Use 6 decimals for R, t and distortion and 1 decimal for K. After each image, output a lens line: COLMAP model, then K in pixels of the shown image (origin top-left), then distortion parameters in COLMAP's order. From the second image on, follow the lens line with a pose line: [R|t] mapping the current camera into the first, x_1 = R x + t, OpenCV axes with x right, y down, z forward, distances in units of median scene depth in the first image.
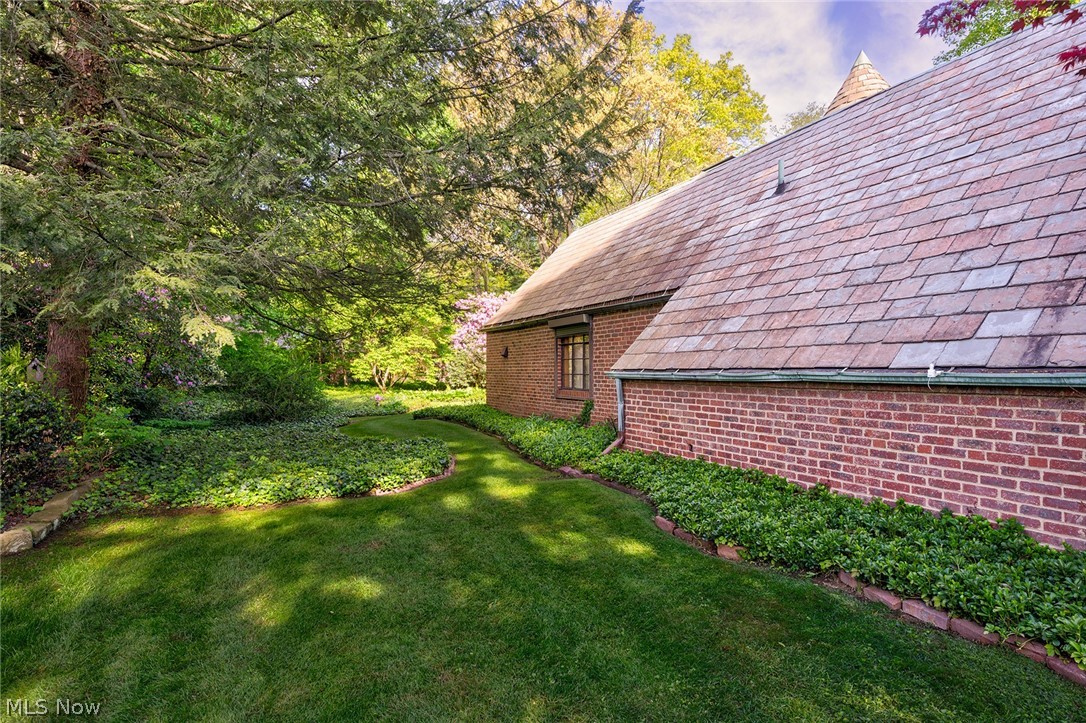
lens RADIAL K [[587.1, 0, 541.9], [0, 587.1, 362.7], [0, 0, 1]] dist [0.002109, 0.000437]
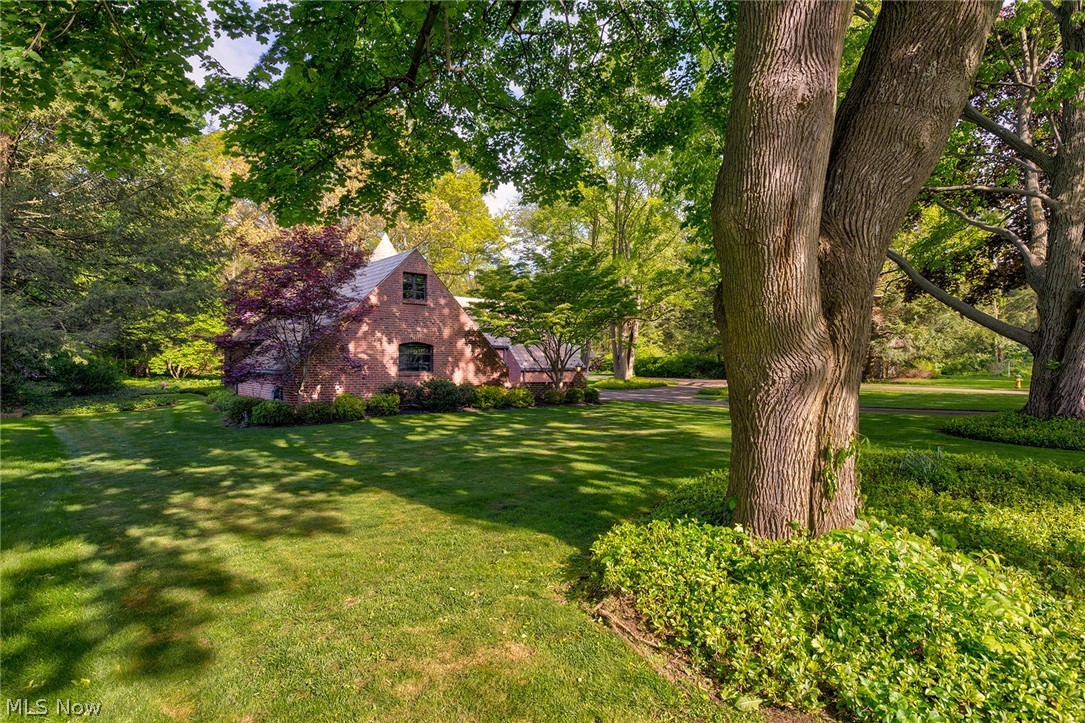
lens RADIAL K [[586.5, 0, 544.1], [0, 586.5, 363.2], [0, 0, 1]] dist [0.002109, 0.000437]
pose [[0.968886, -0.005074, 0.247454, 0.239911], [0.000858, 0.999853, 0.017140, -0.016787], [-0.247504, -0.016394, 0.968748, -0.587046]]
